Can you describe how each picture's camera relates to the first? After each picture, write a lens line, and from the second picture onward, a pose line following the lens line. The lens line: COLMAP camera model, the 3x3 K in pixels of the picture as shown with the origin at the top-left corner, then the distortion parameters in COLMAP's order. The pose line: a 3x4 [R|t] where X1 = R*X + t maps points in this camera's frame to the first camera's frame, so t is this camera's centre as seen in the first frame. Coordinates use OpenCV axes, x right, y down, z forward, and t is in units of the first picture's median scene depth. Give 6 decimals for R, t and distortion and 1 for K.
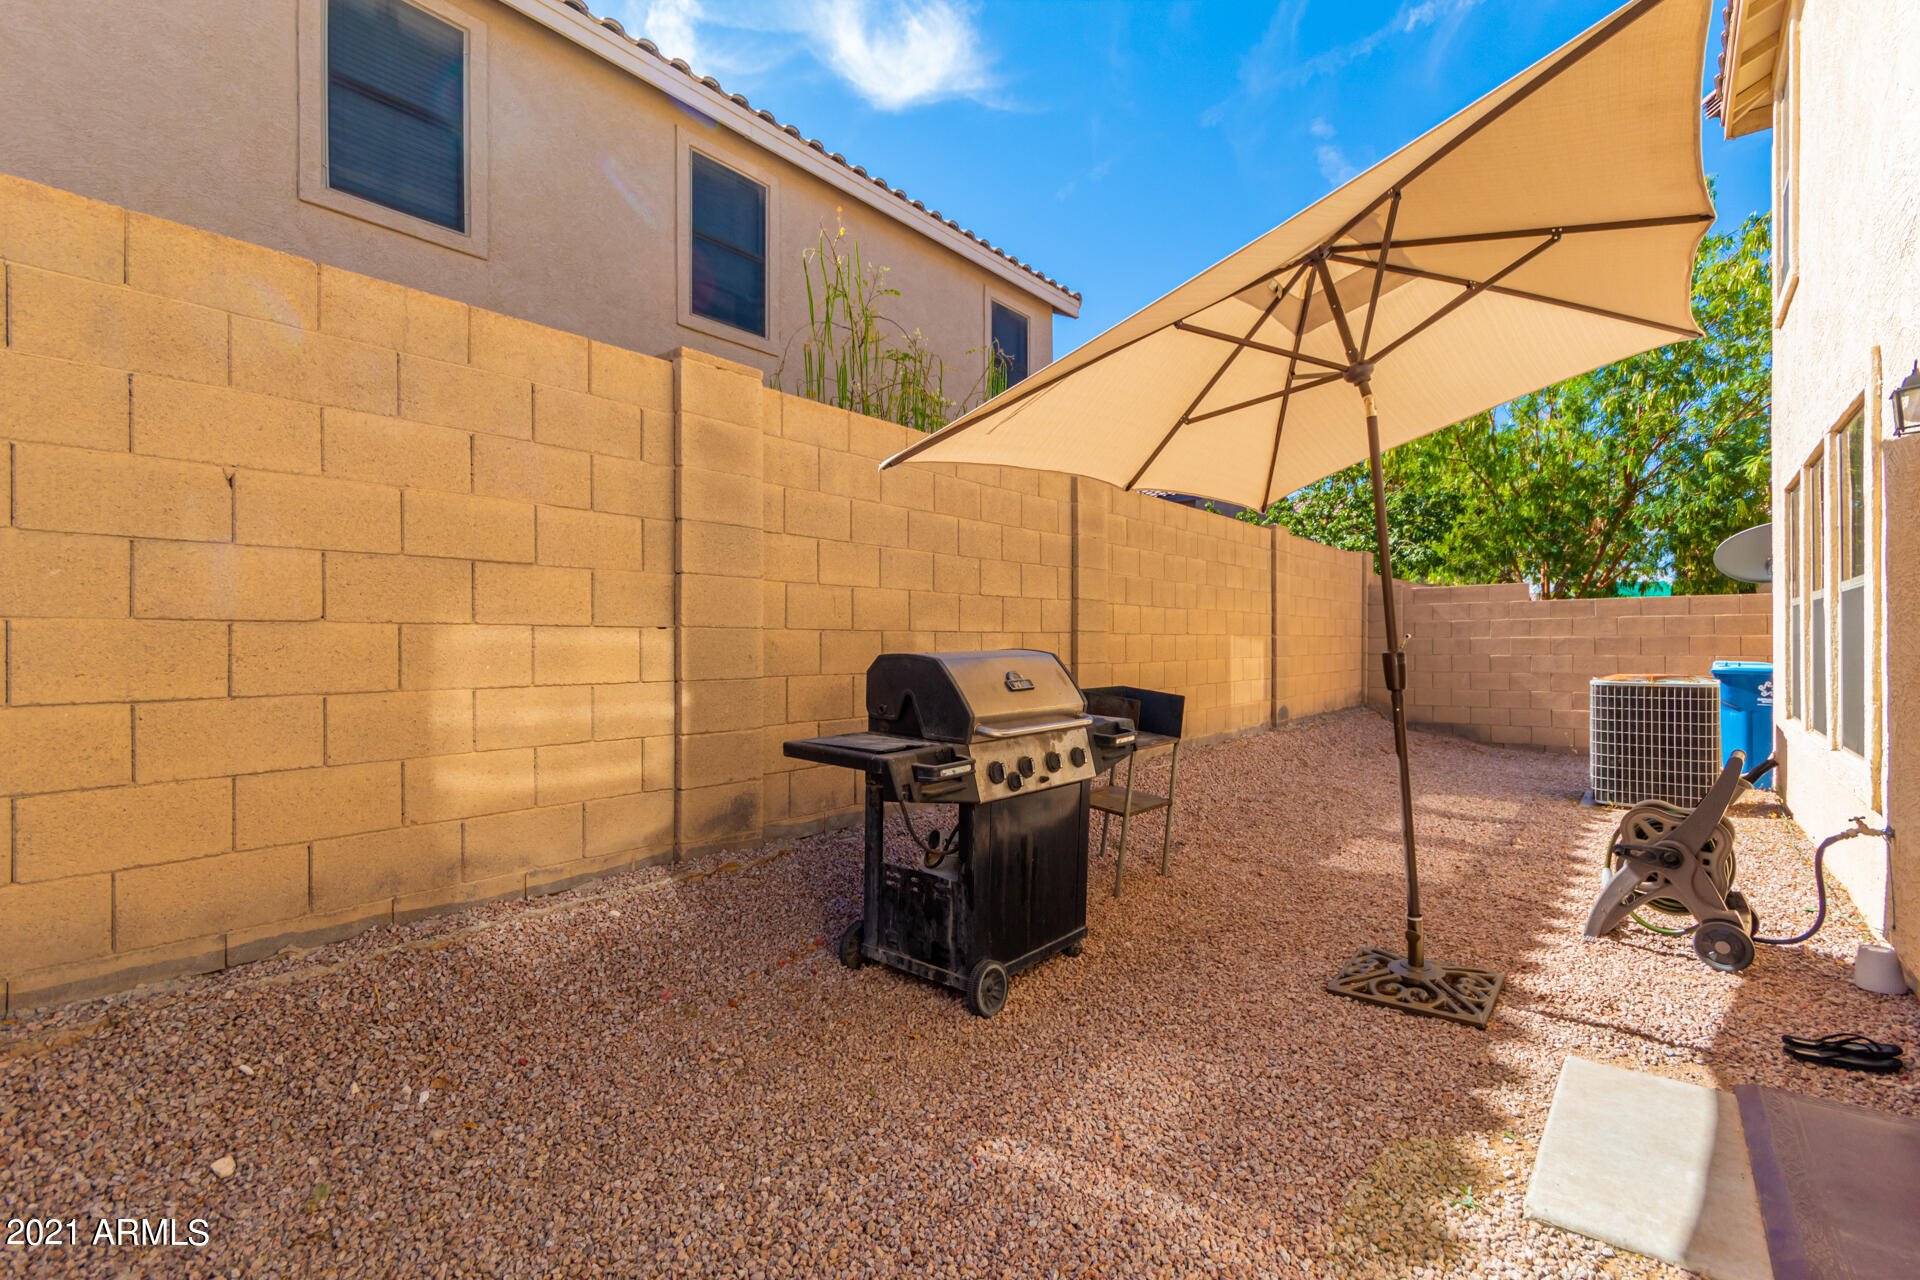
lens RADIAL K [[904.9, 0, 970.4], [0, 904.9, 640.7], [0, 0, 1]] dist [0.006423, 0.001975]
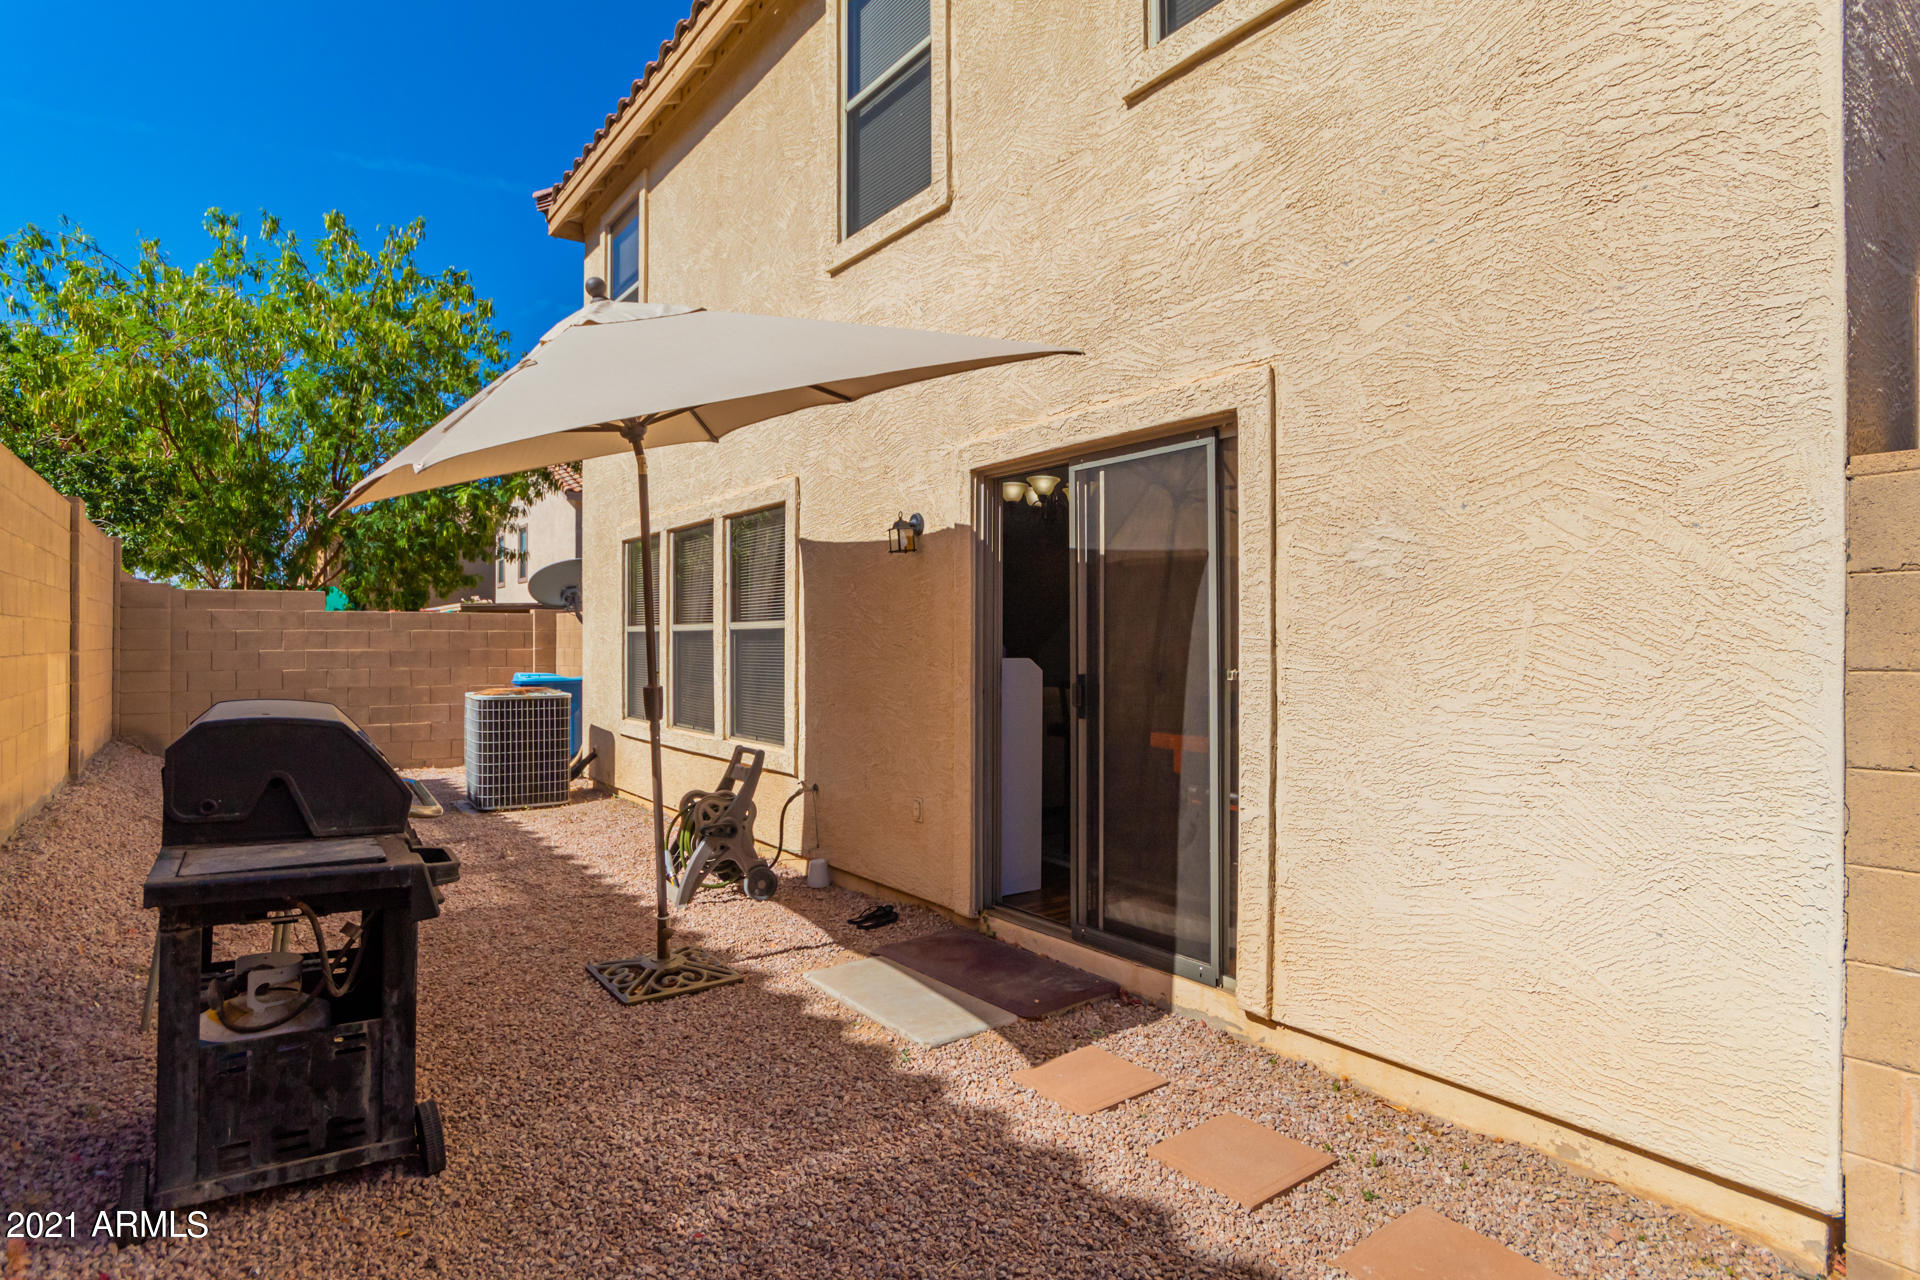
lens RADIAL K [[958.9, 0, 1029.3], [0, 958.9, 637.1], [0, 0, 1]] dist [-0.029643, 0.000937]
pose [[0.227929, 0.013152, 0.973589, -0.594918], [-0.006707, 0.999906, -0.011937, -0.038503], [-0.973655, -0.003809, 0.227996, 0.280622]]
